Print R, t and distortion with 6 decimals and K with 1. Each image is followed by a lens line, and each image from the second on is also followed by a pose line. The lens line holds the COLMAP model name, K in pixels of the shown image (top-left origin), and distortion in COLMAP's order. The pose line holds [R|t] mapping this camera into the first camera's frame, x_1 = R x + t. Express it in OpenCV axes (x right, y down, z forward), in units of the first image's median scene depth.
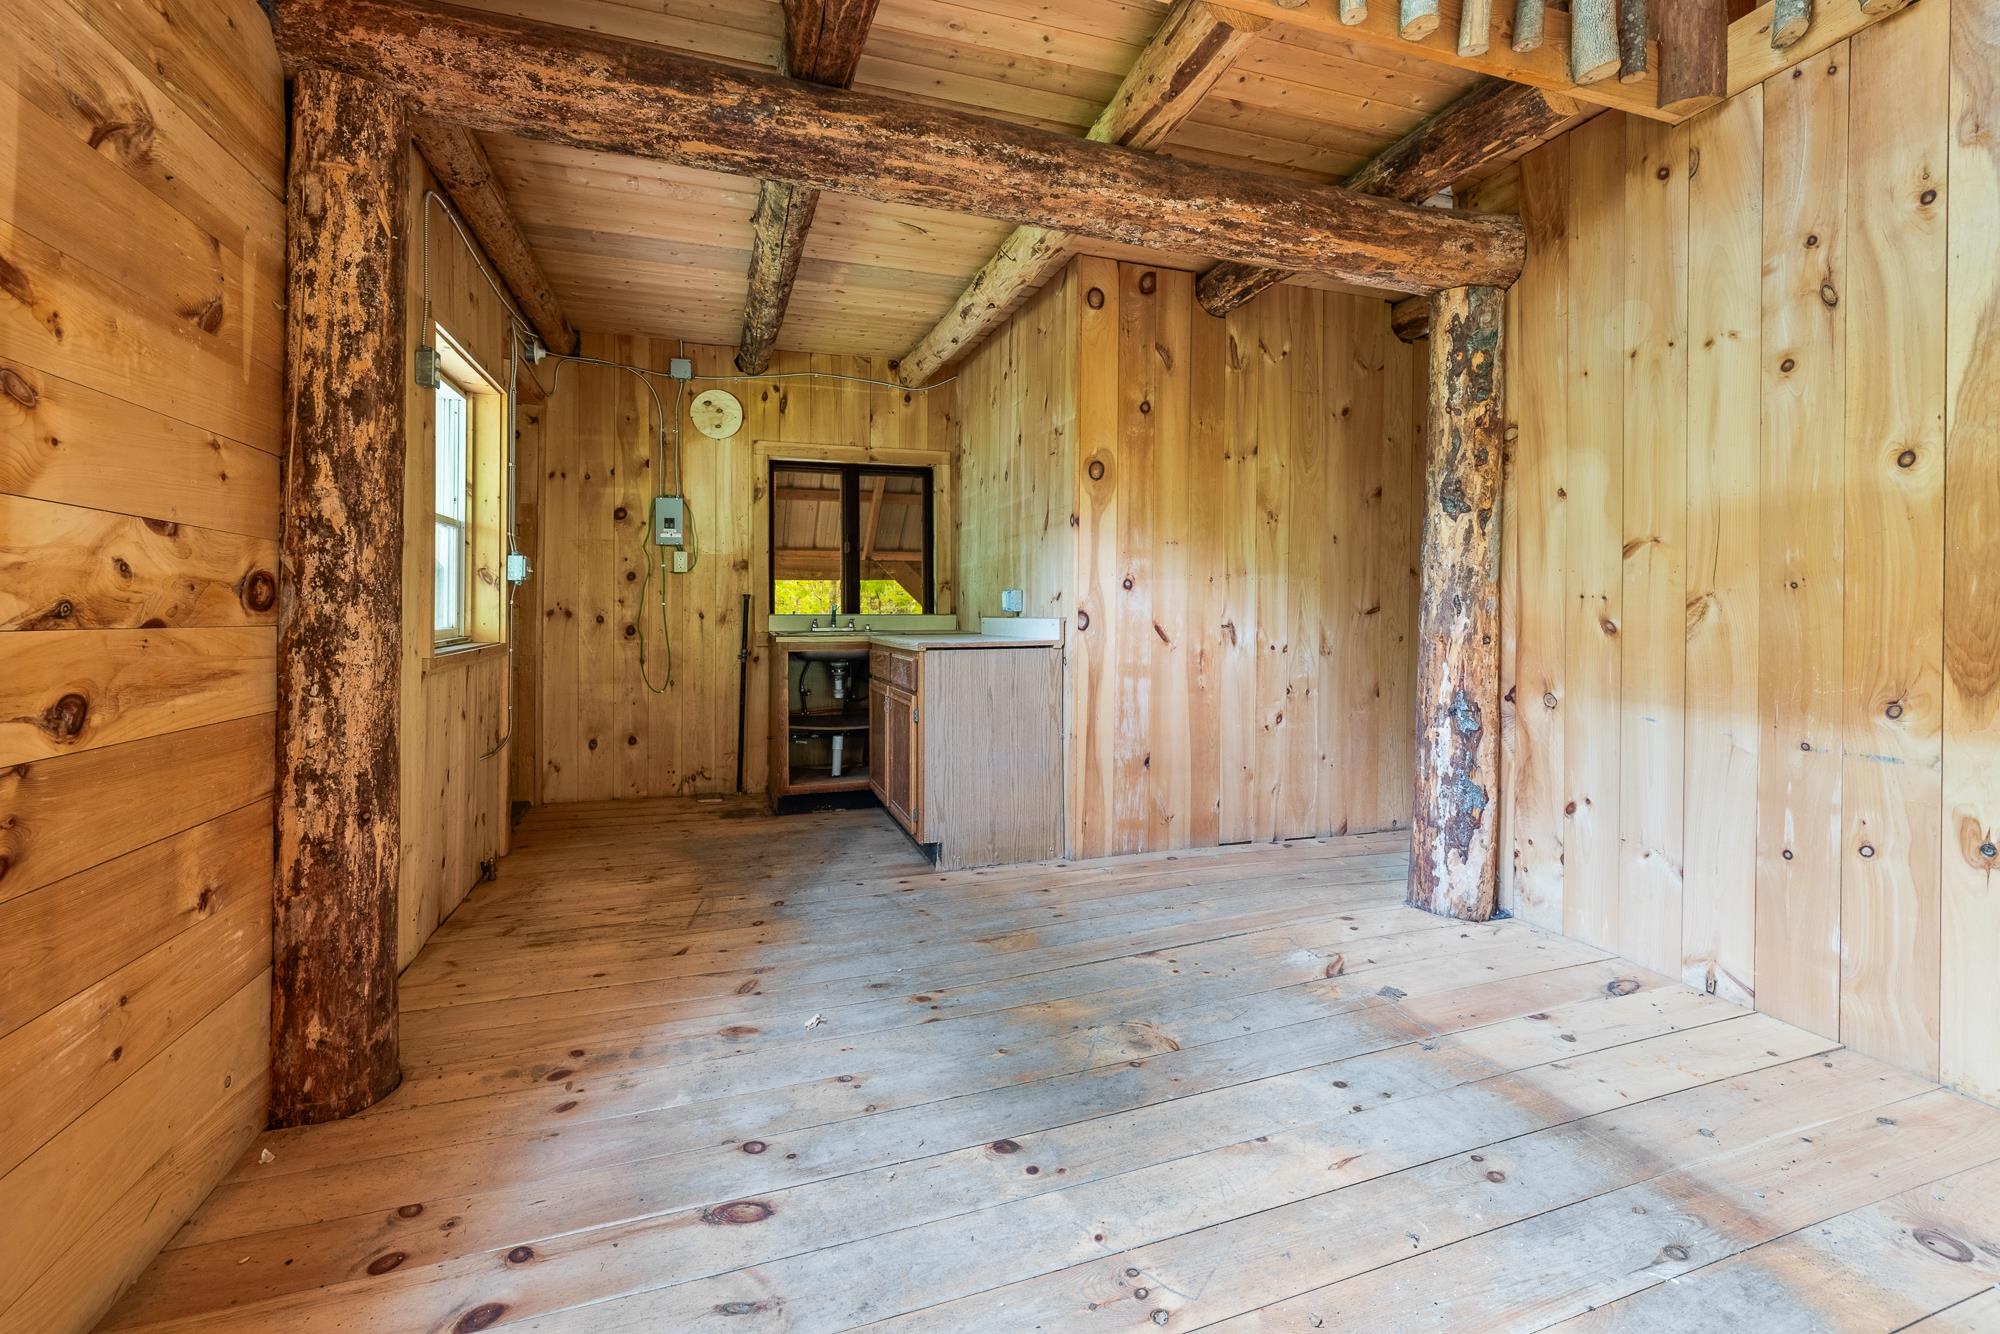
lens RADIAL K [[867.0, 0, 1009.1], [0, 867.0, 611.8], [0, 0, 1]] dist [-0.000781, -0.000423]
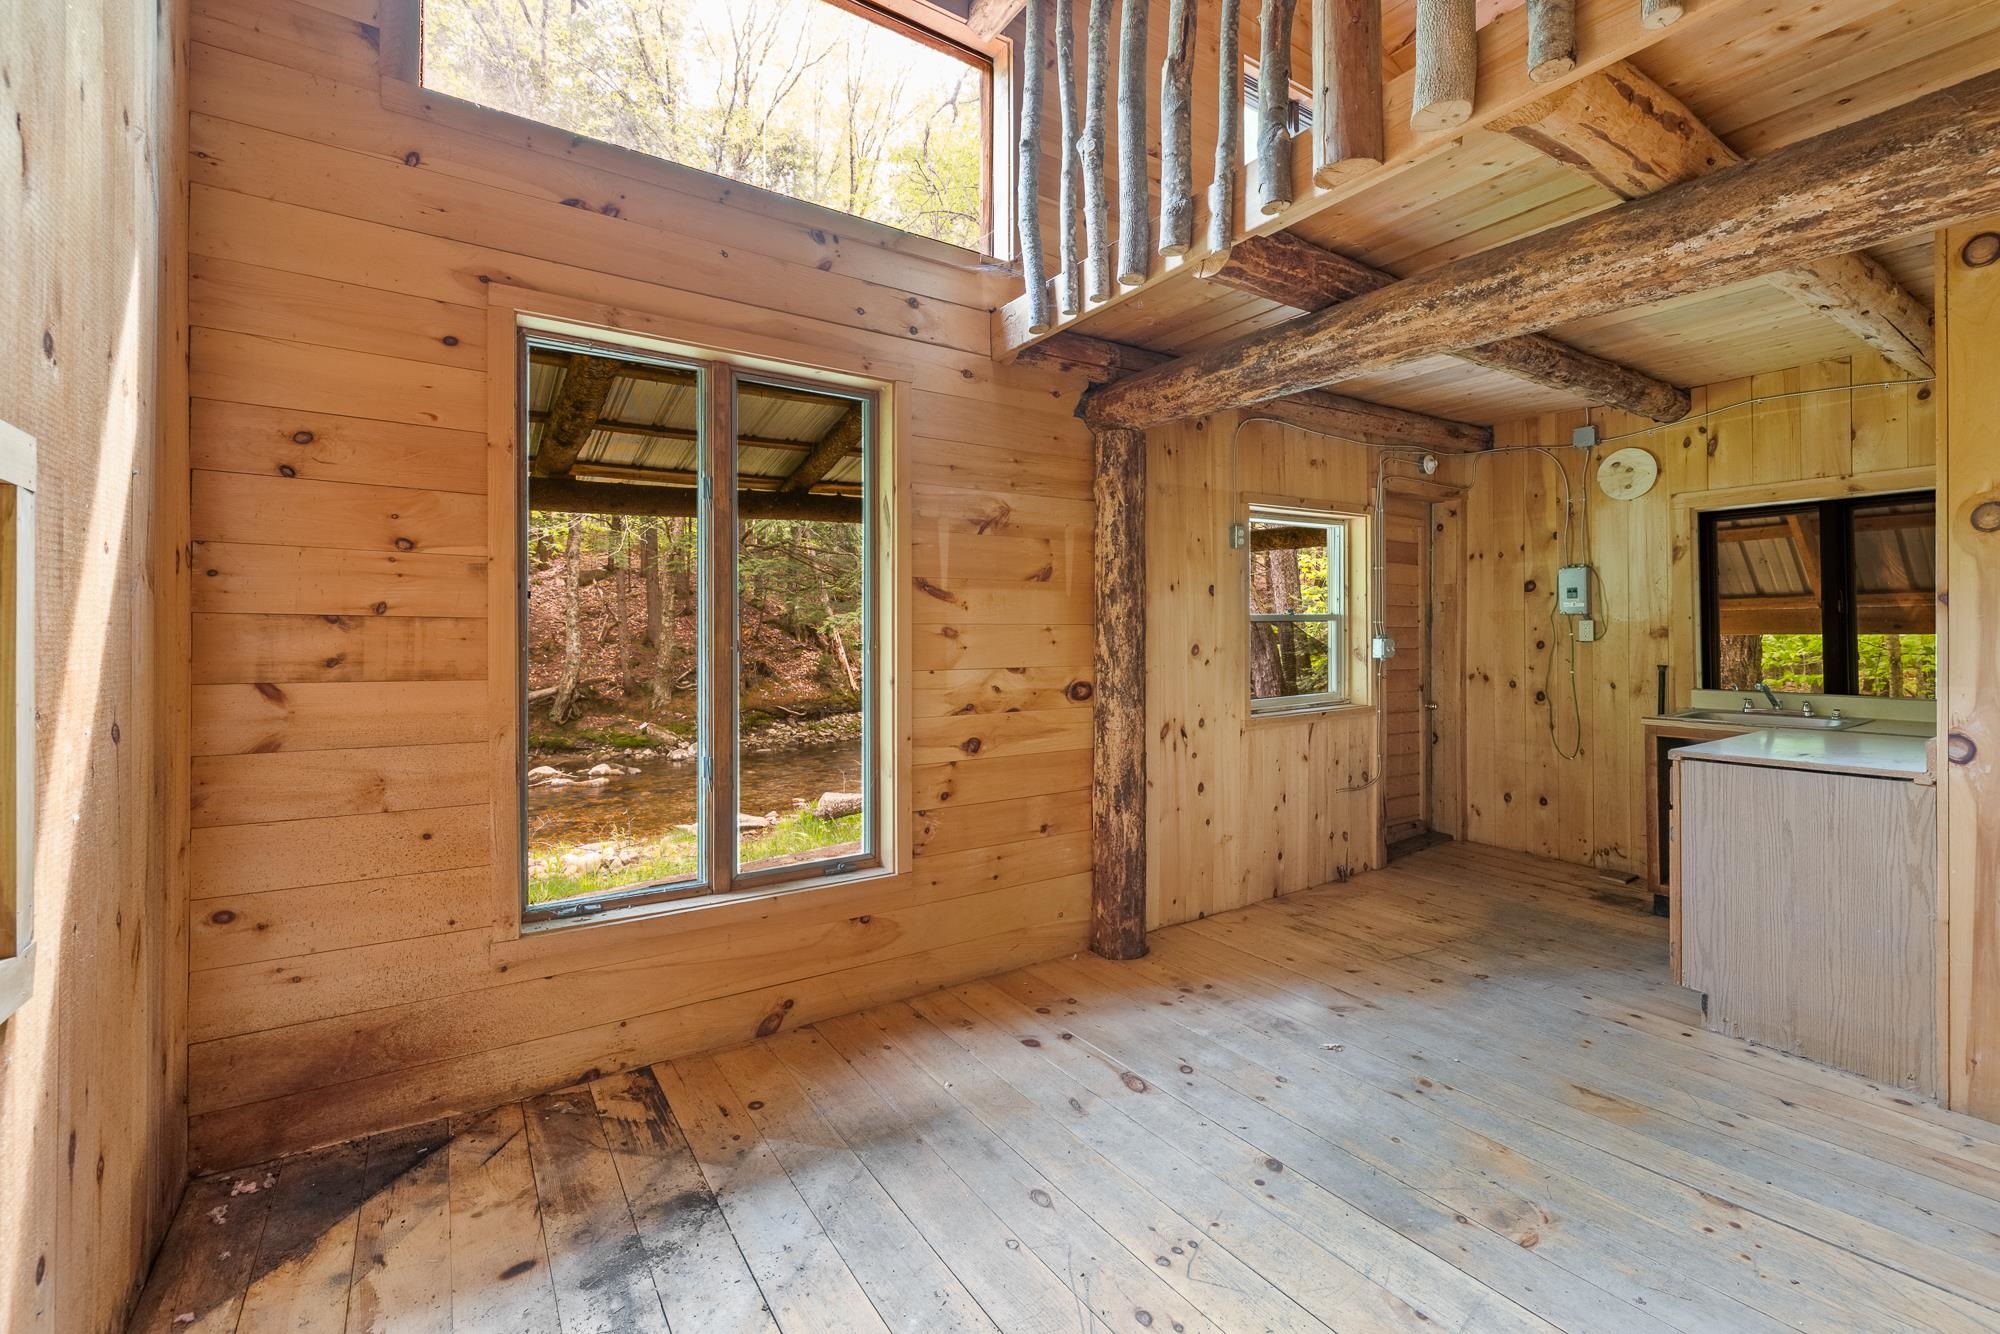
lens RADIAL K [[849.4, 0, 998.1], [0, 849.4, 621.7], [0, 0, 1]] dist [-0.001875, -0.000065]
pose [[0.252048, -0.009284, -0.967670, 0.822153], [0.005376, 0.999952, -0.008194, -0.133312], [0.967700, -0.003137, 0.252086, 0.212185]]
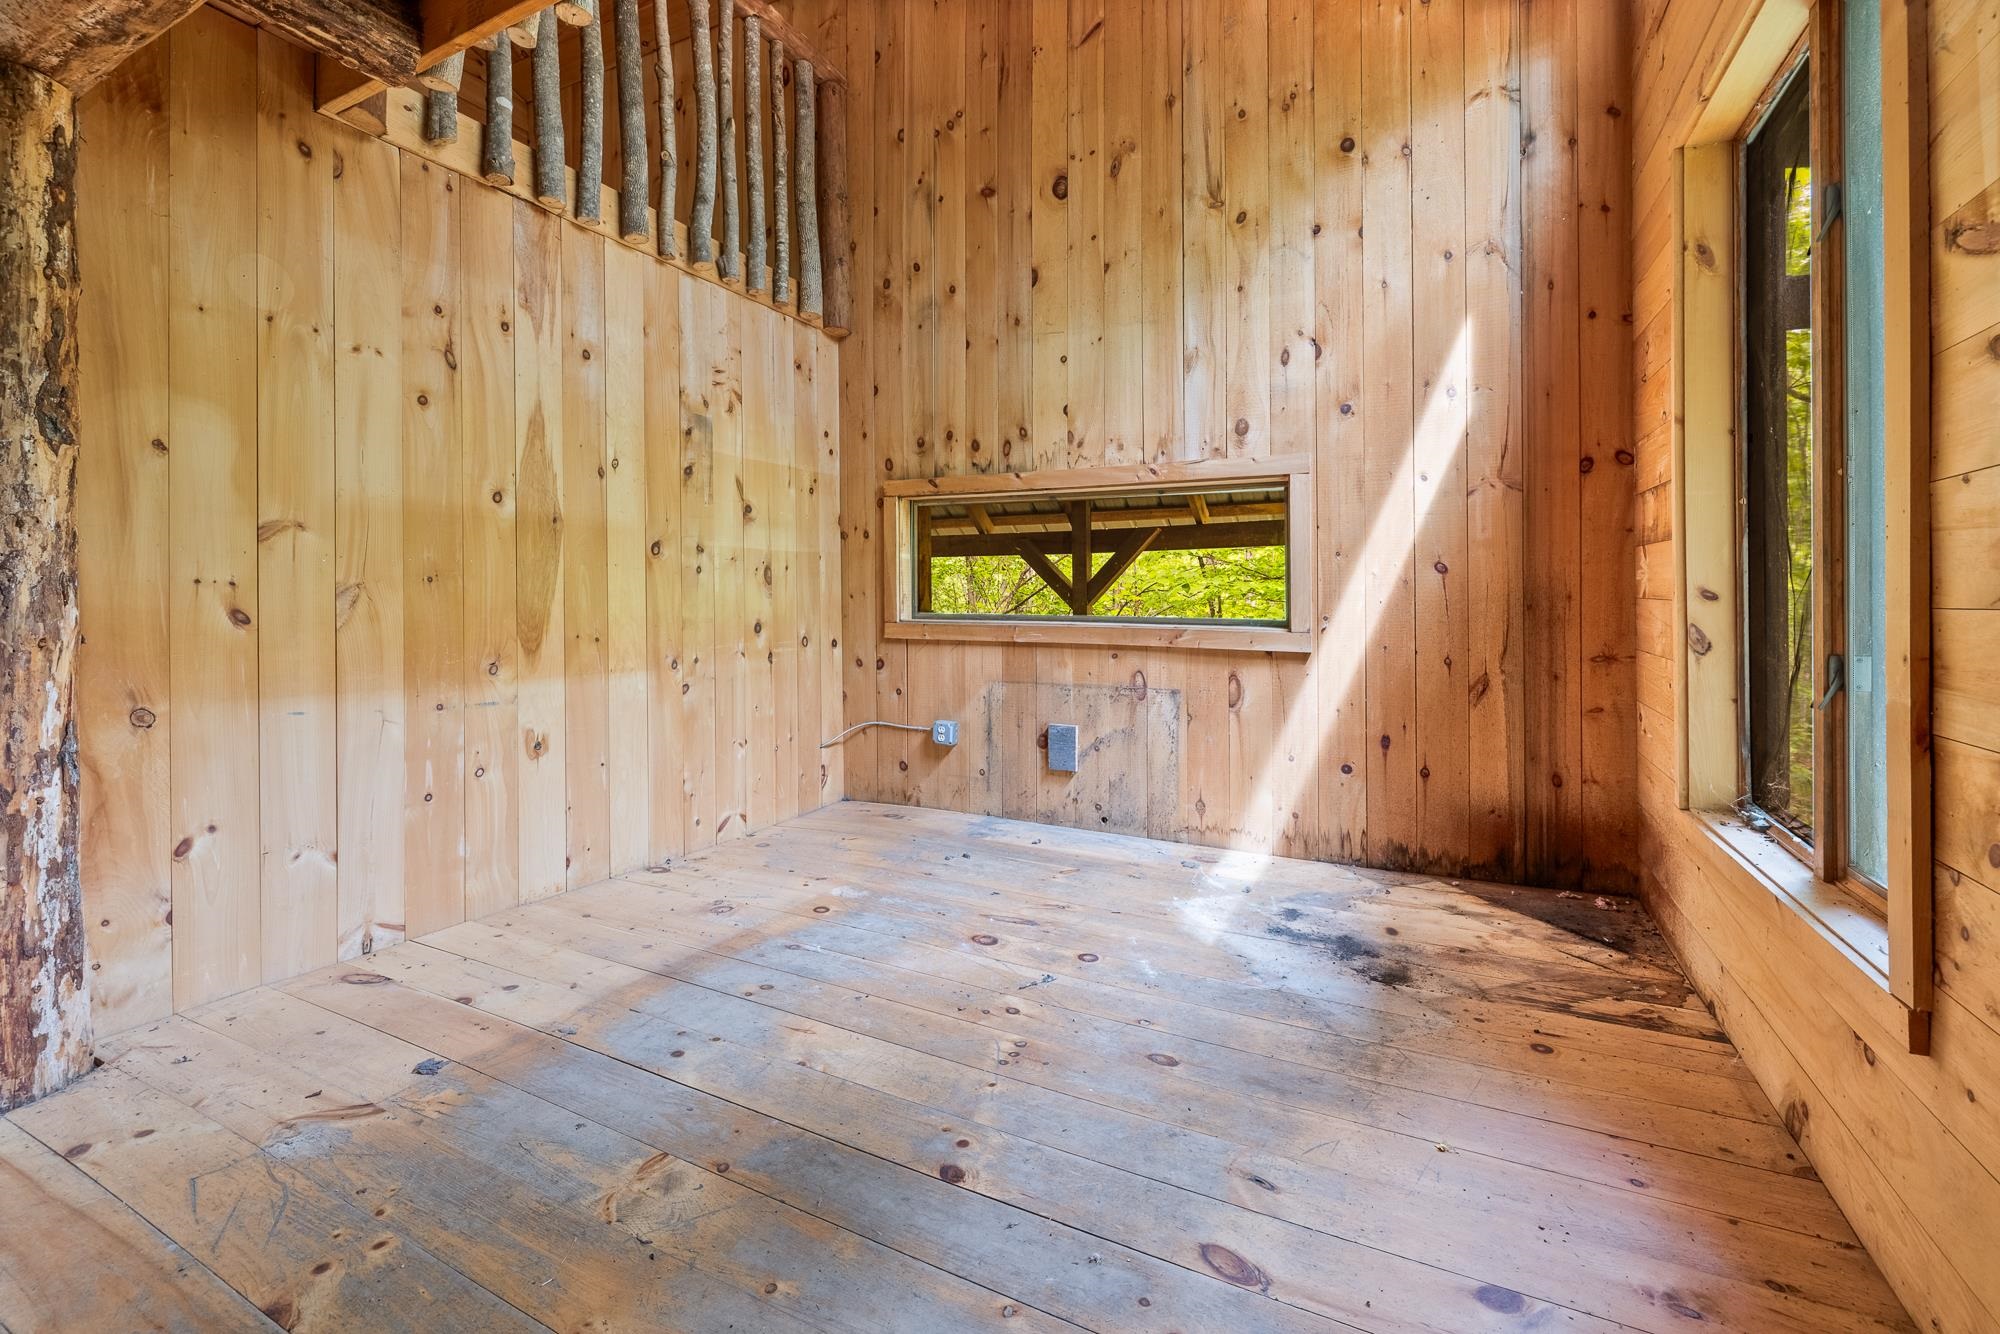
lens RADIAL K [[867.0, 0, 1009.1], [0, 867.0, 611.8], [0, 0, 1]] dist [-0.000781, -0.000423]
pose [[-0.704884, -0.003373, 0.709315, -0.514641], [0.002027, 0.999975, 0.006770, 0.008211], [-0.709320, 0.006210, -0.704859, 1.178091]]
